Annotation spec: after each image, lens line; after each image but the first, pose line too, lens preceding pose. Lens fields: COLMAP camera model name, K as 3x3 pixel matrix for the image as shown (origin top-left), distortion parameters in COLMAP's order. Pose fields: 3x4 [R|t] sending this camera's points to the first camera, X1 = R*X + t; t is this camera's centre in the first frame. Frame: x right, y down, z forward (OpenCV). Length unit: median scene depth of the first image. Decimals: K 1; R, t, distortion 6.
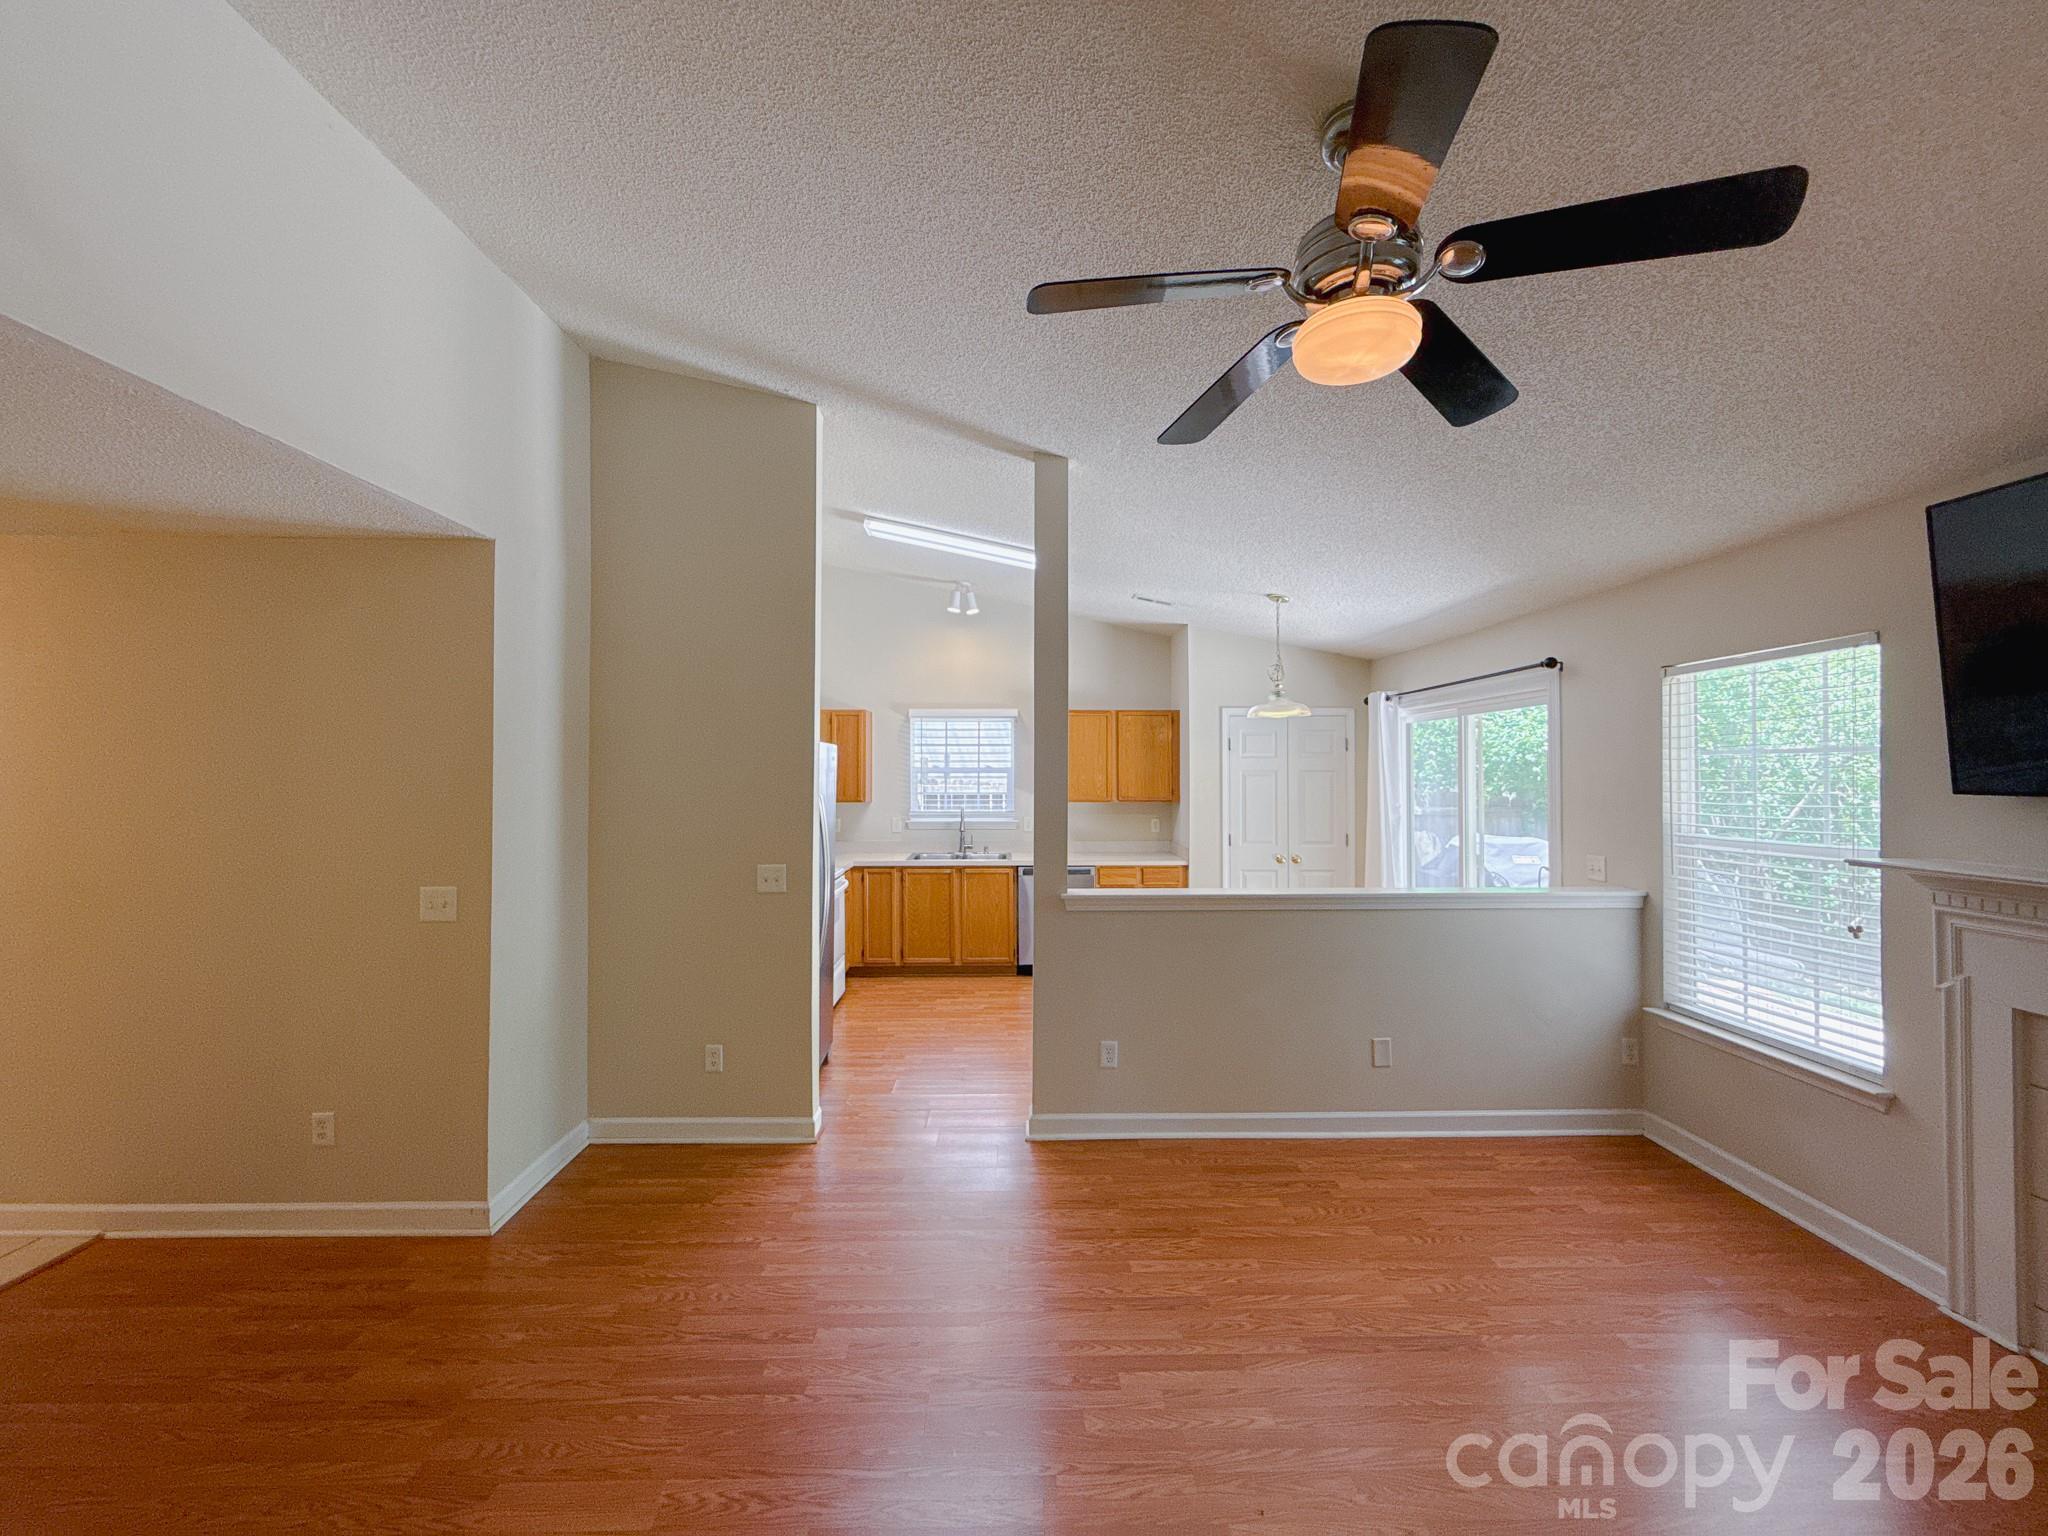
lens RADIAL K [[817.6, 0, 1020.9], [0, 817.6, 764.1], [0, 0, 1]] dist [0.000049, -0.000035]
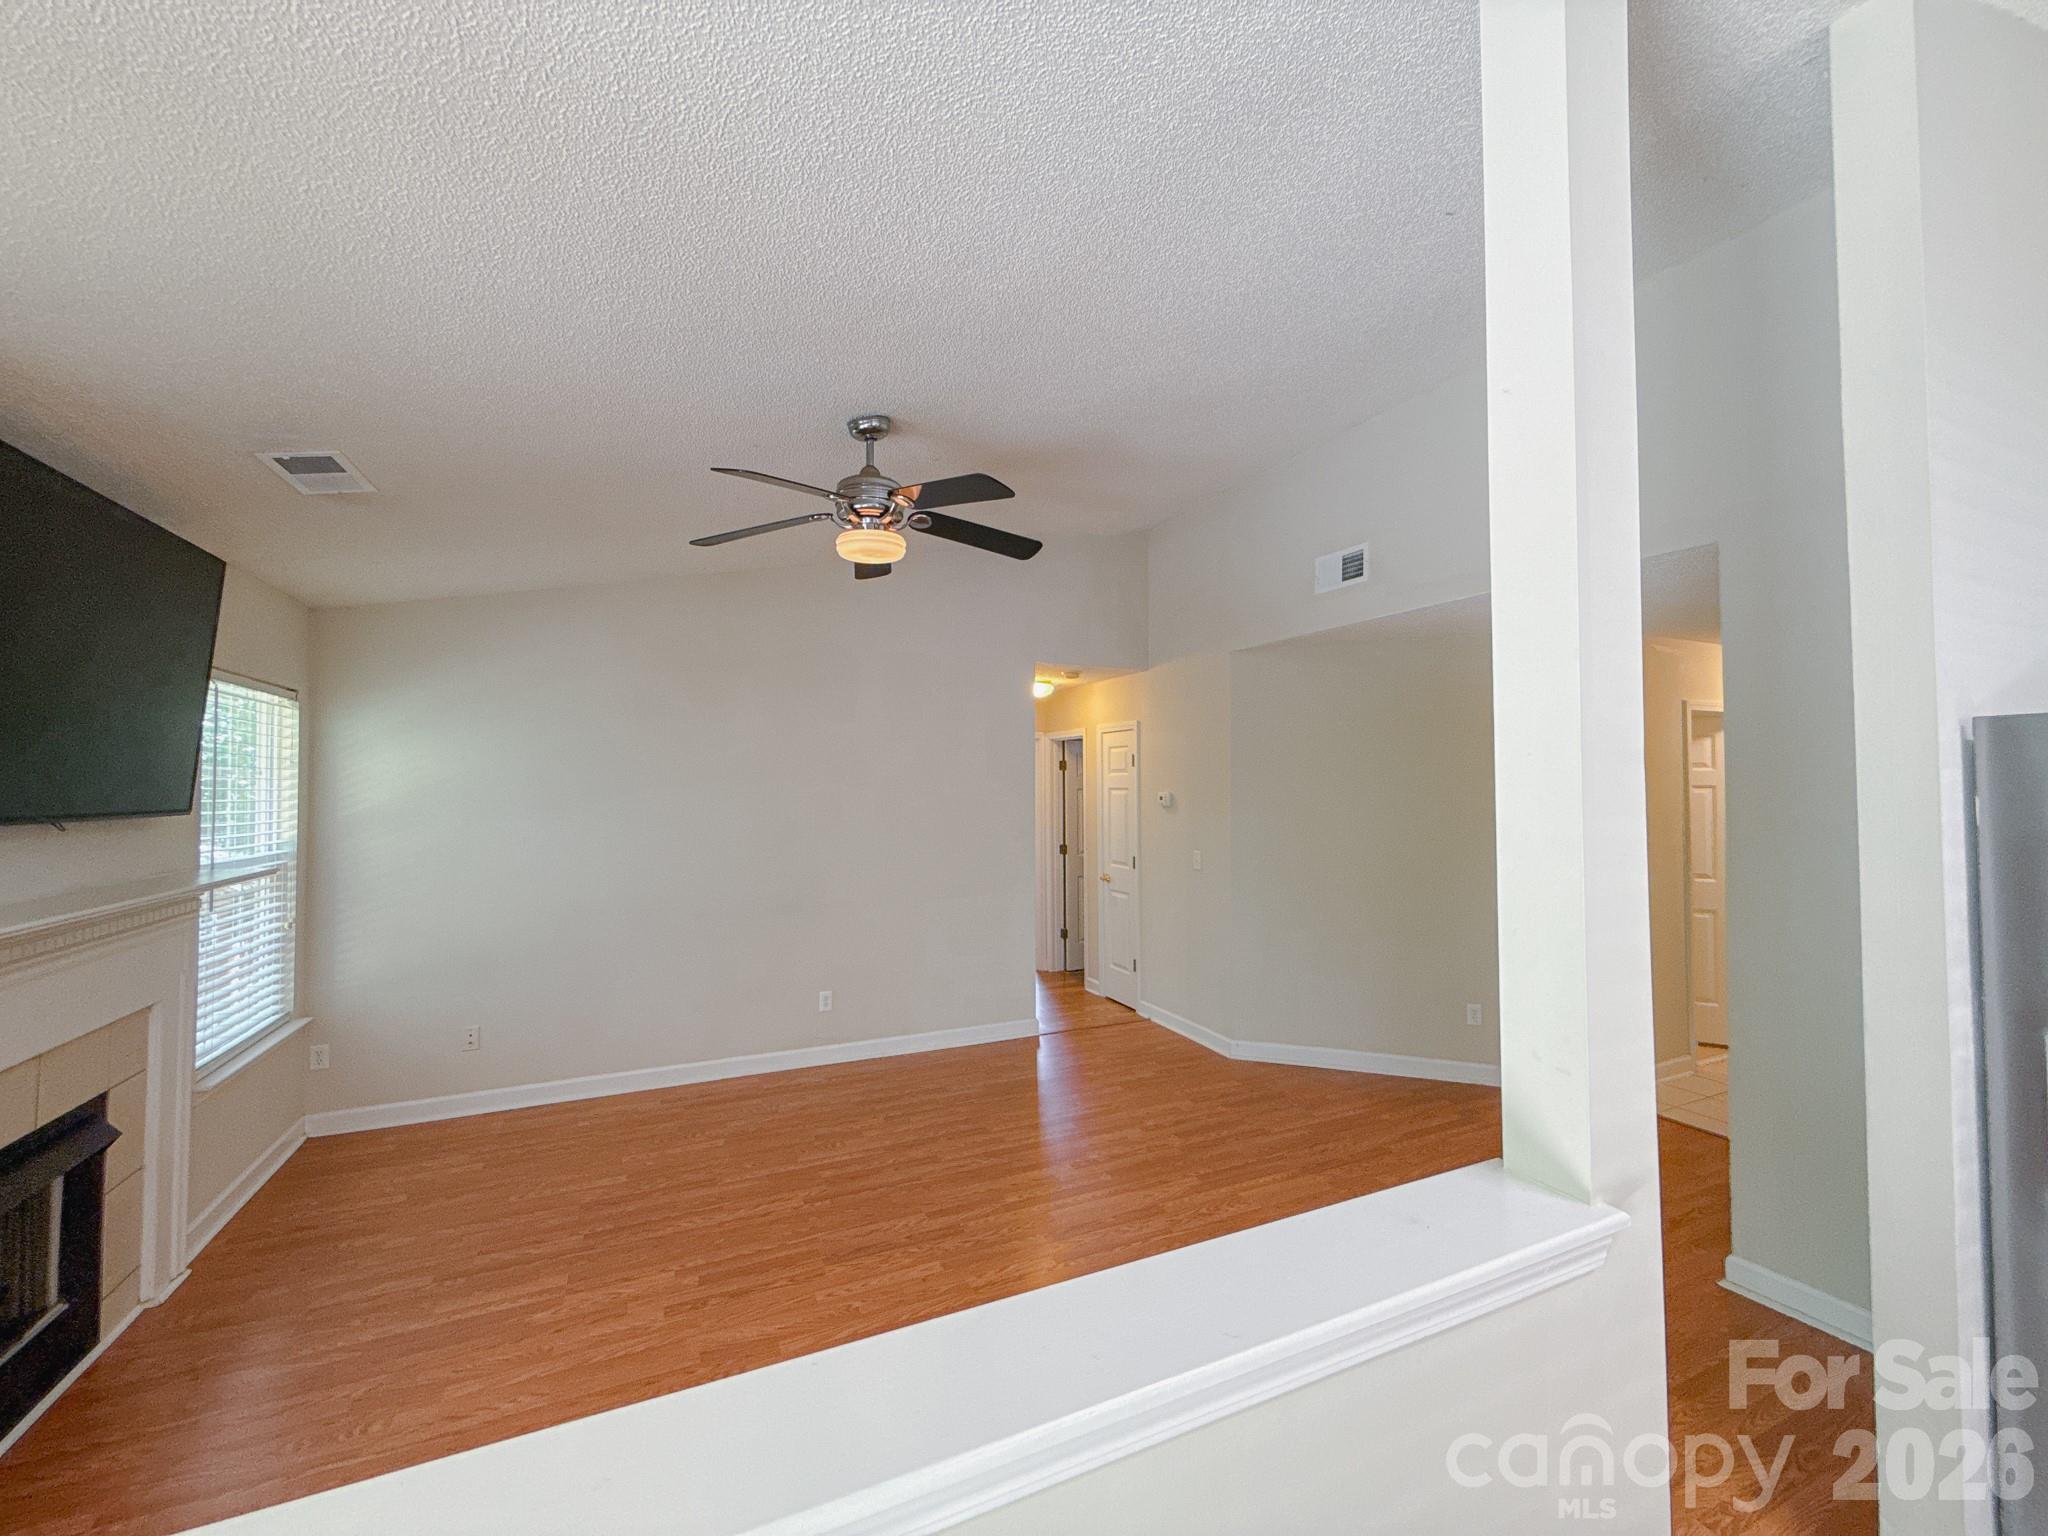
lens RADIAL K [[816.2, 0, 1024.0], [0, 816.2, 768.0], [0, 0, 1]] dist [-0.000871, -0.000133]
pose [[-0.914998, -0.008205, -0.403374, 0.374143], [0.003829, 0.999572, -0.029017, 0.004150], [0.403439, -0.028095, -0.914575, 1.252078]]
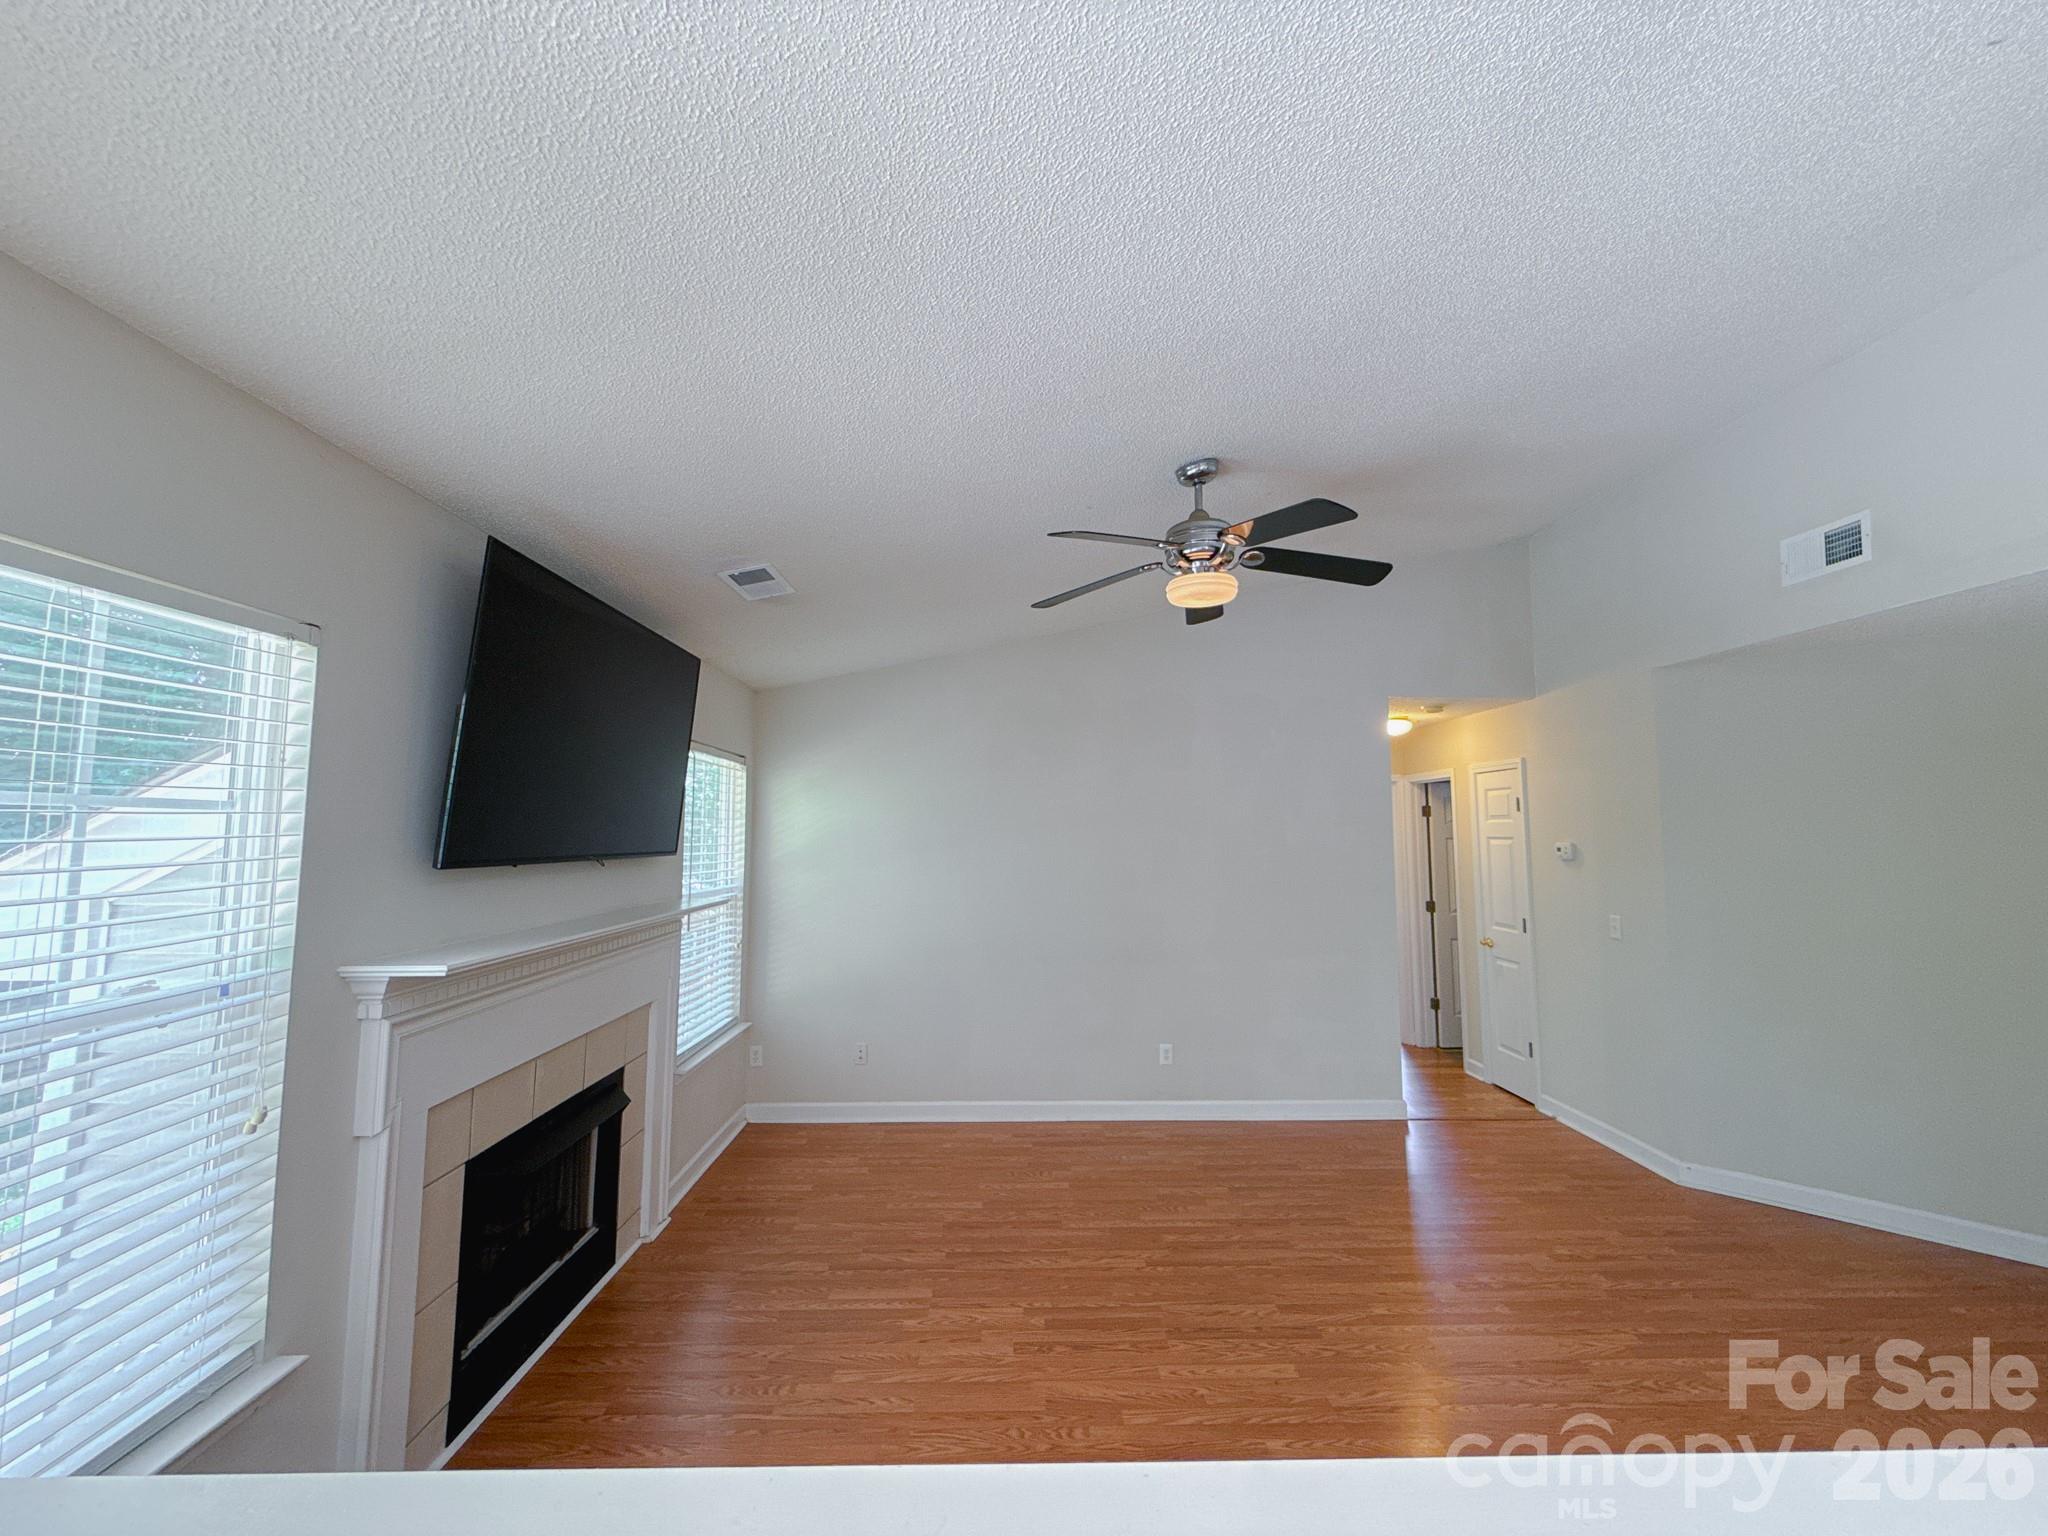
lens RADIAL K [[820.5, 0, 1022.1], [0, 820.5, 766.9], [0, 0, 1]] dist [-0.000552, 0.000066]
pose [[-0.999984, -0.001943, -0.005315, 0.367658], [-0.001466, 0.996084, -0.088402, 0.003396], [0.005466, -0.088392, -0.996071, 1.238747]]
